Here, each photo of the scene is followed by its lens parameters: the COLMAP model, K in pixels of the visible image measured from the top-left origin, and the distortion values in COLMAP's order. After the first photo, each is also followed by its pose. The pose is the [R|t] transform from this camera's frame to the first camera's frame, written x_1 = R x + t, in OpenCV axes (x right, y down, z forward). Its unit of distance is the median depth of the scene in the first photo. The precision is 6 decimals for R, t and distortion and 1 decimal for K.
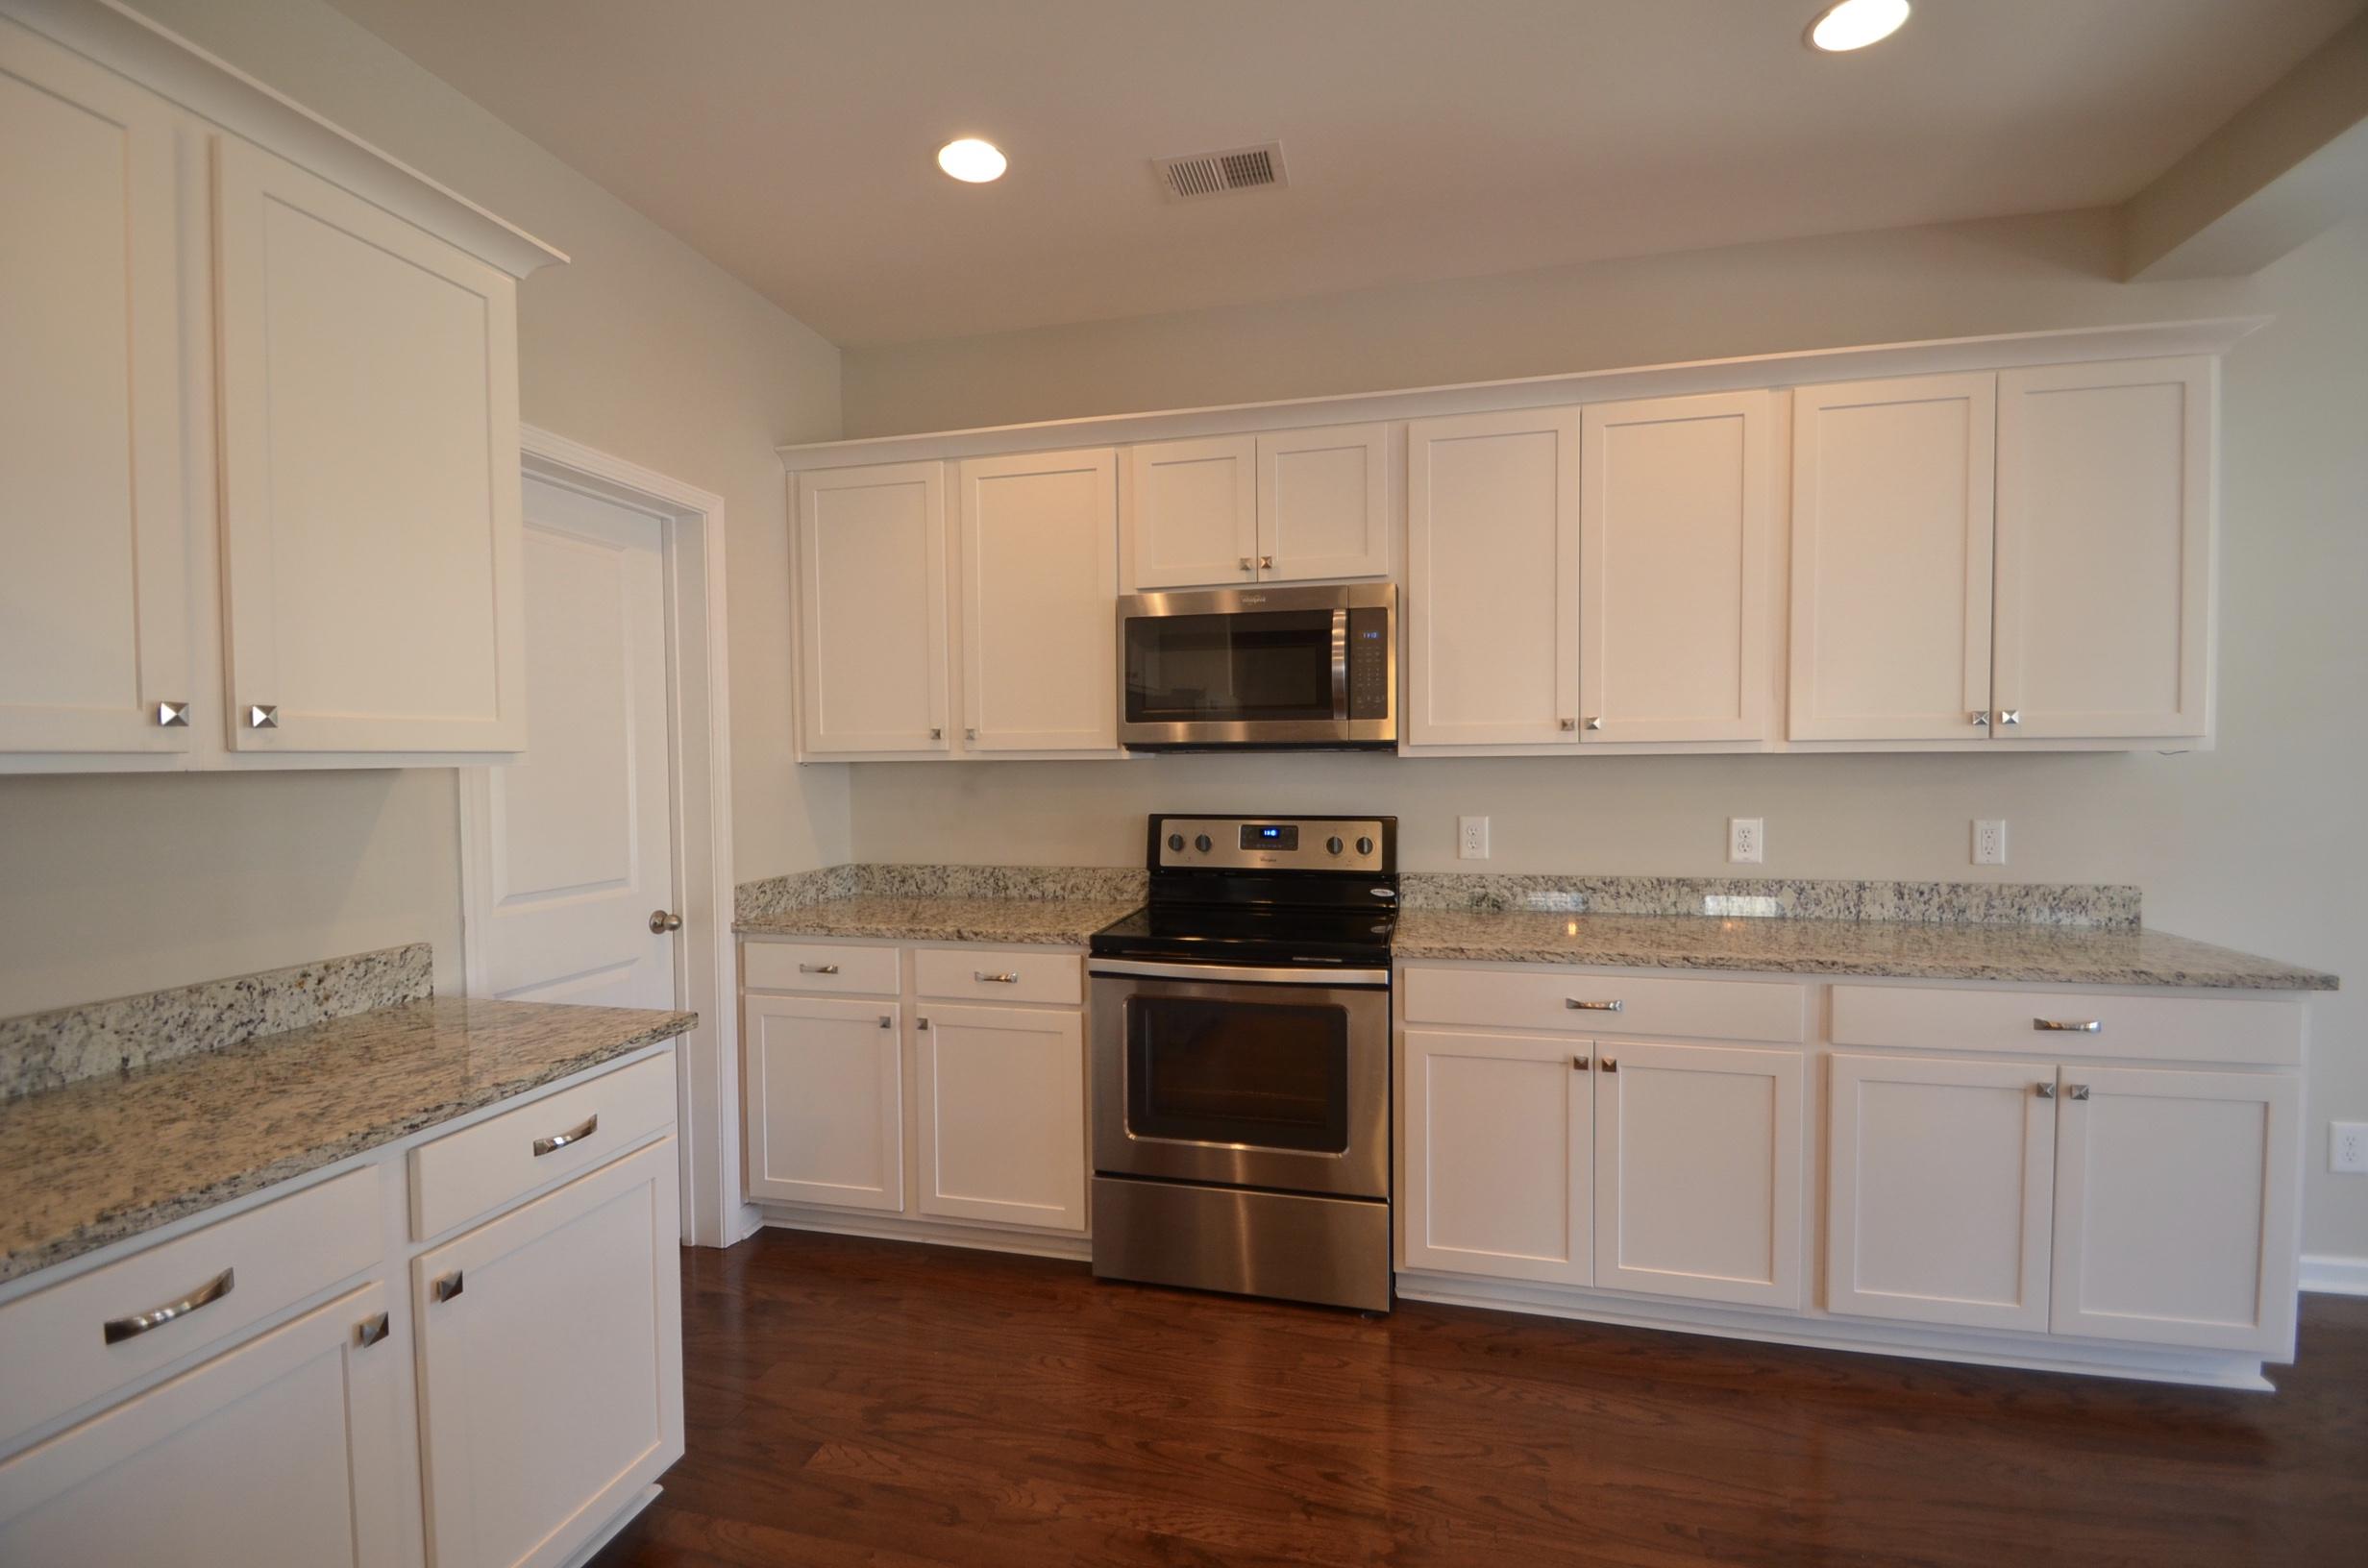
lens RADIAL K [[1043.6, 0, 1176.9], [0, 1043.6, 785.5], [0, 0, 1]] dist [0.019909, -0.014222]
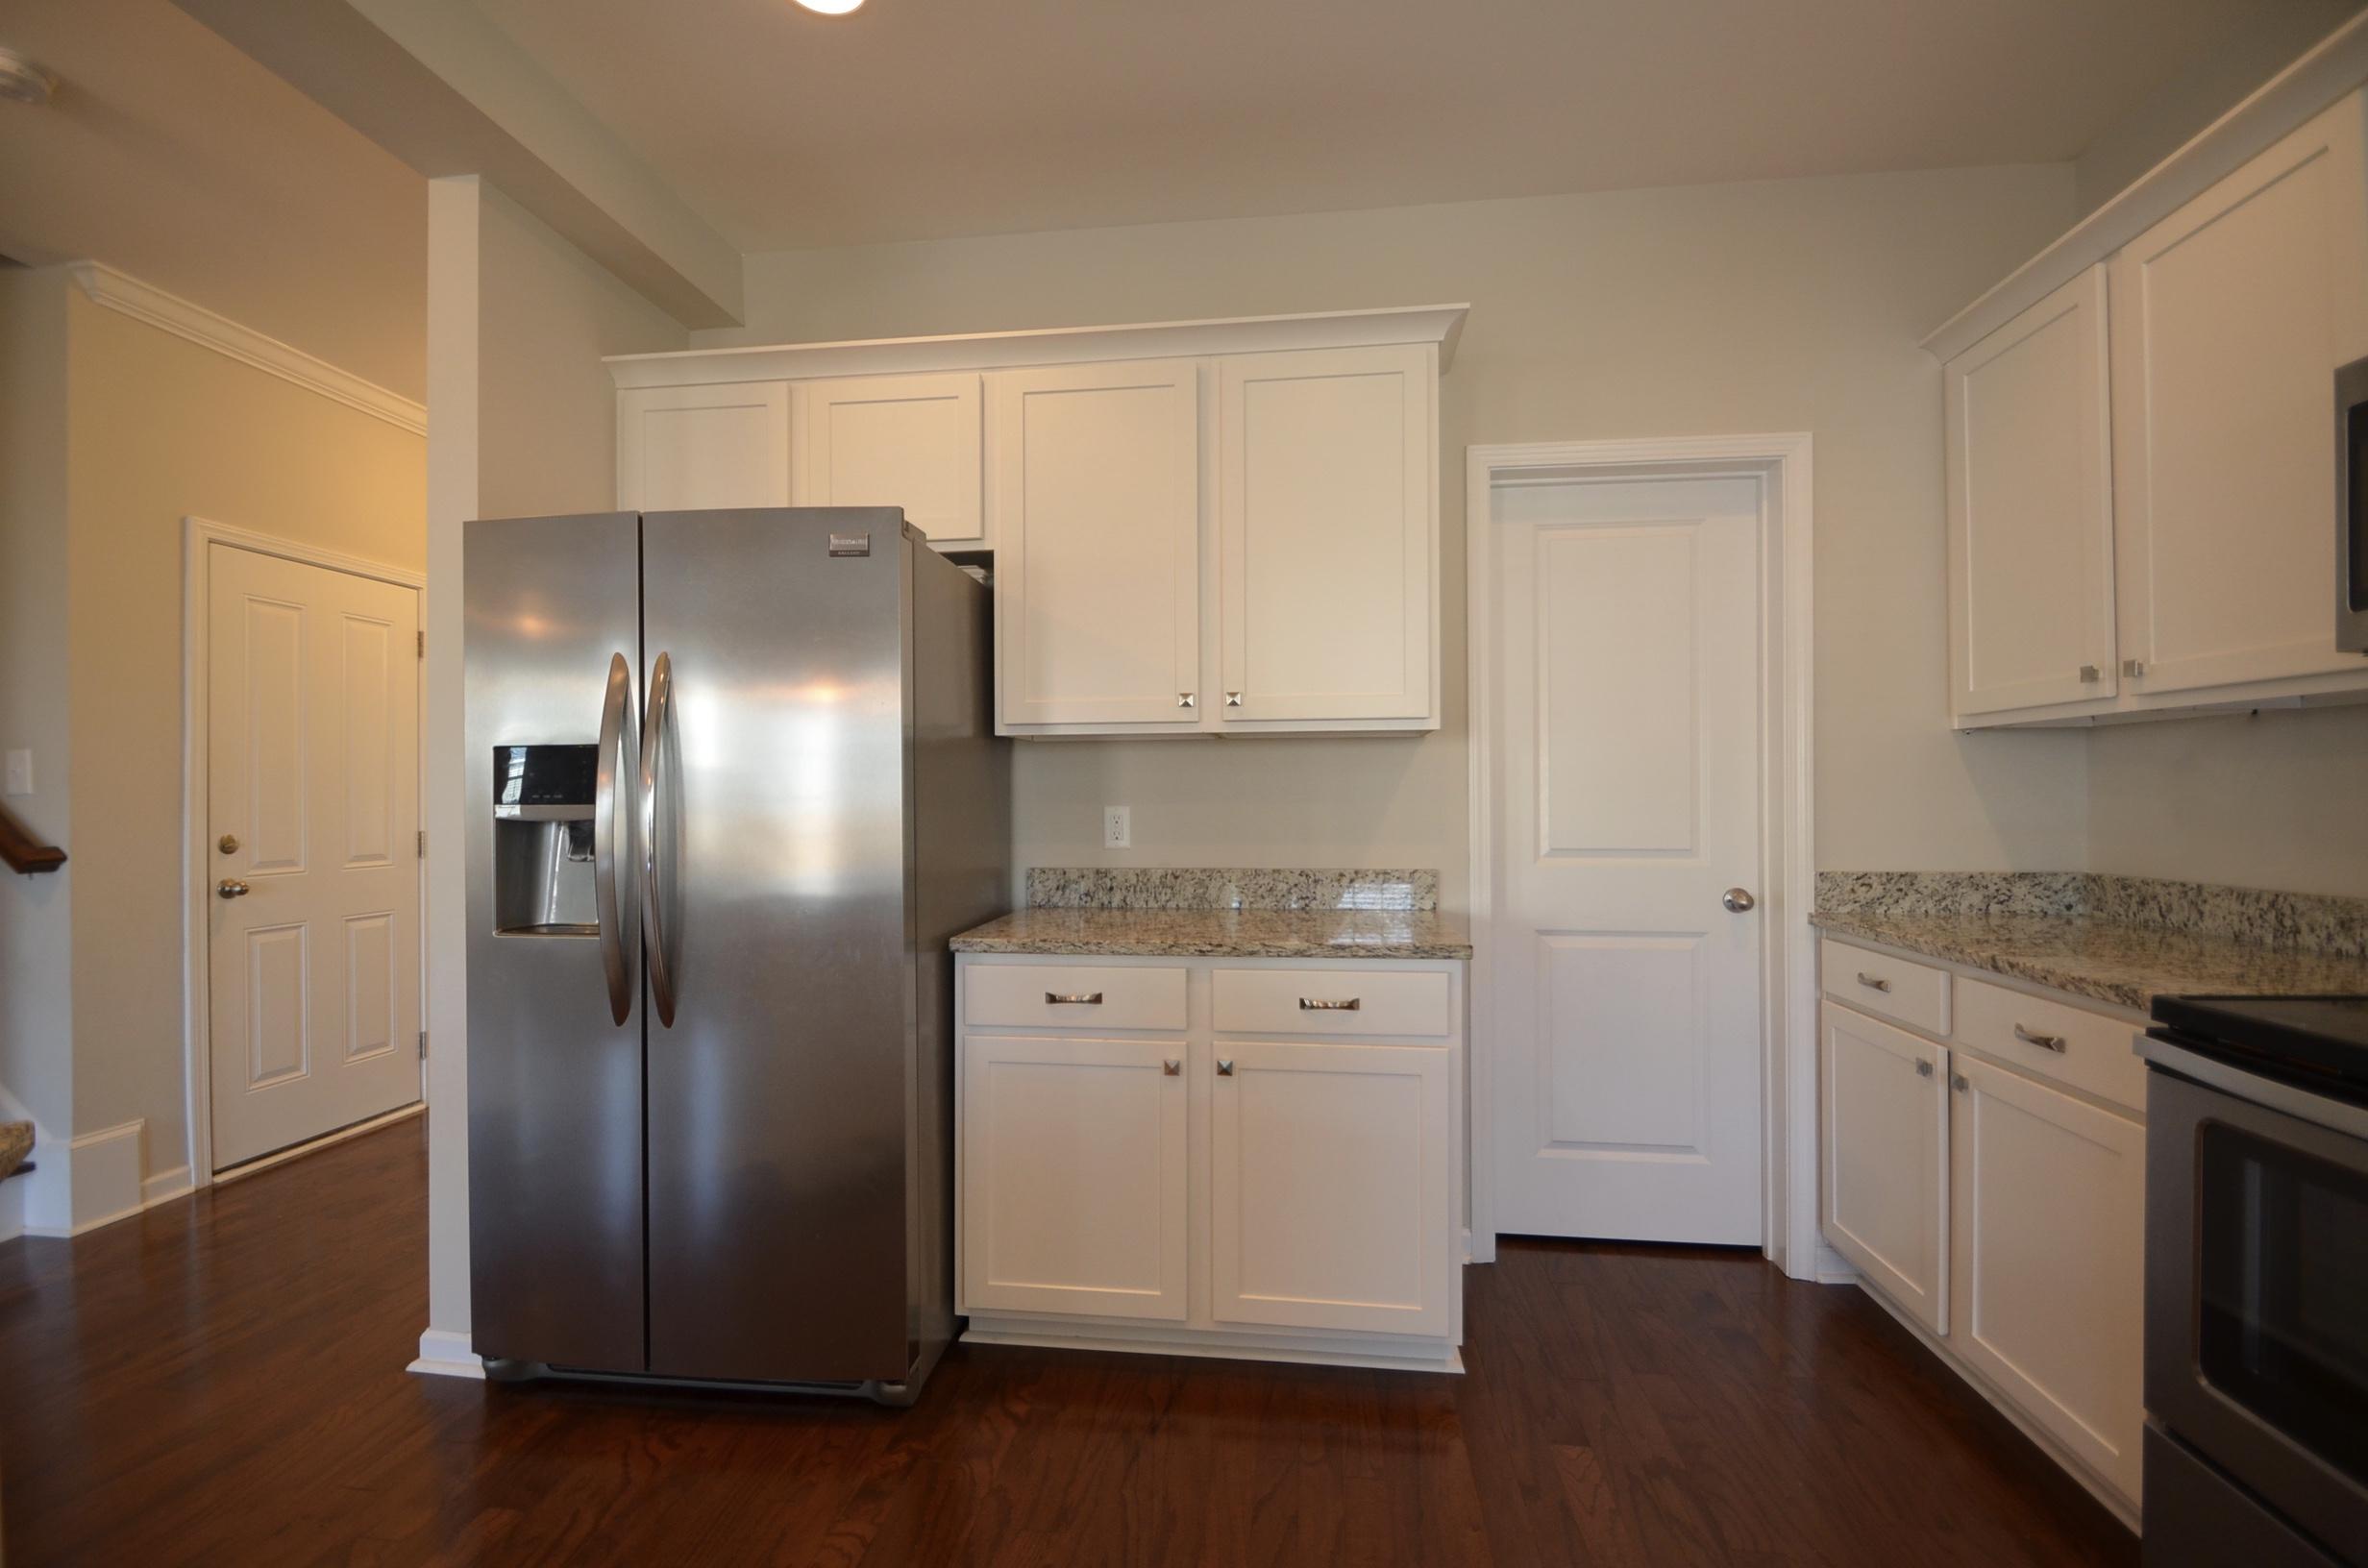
lens RADIAL K [[1043.6, 0, 1176.9], [0, 1043.6, 785.5], [0, 0, 1]] dist [0.019909, -0.014222]
pose [[0.120255, -0.000689, -0.992743, 0.382284], [-0.023535, 0.999717, -0.003545, 0.039556], [0.992464, 0.023790, 0.120204, 0.364287]]
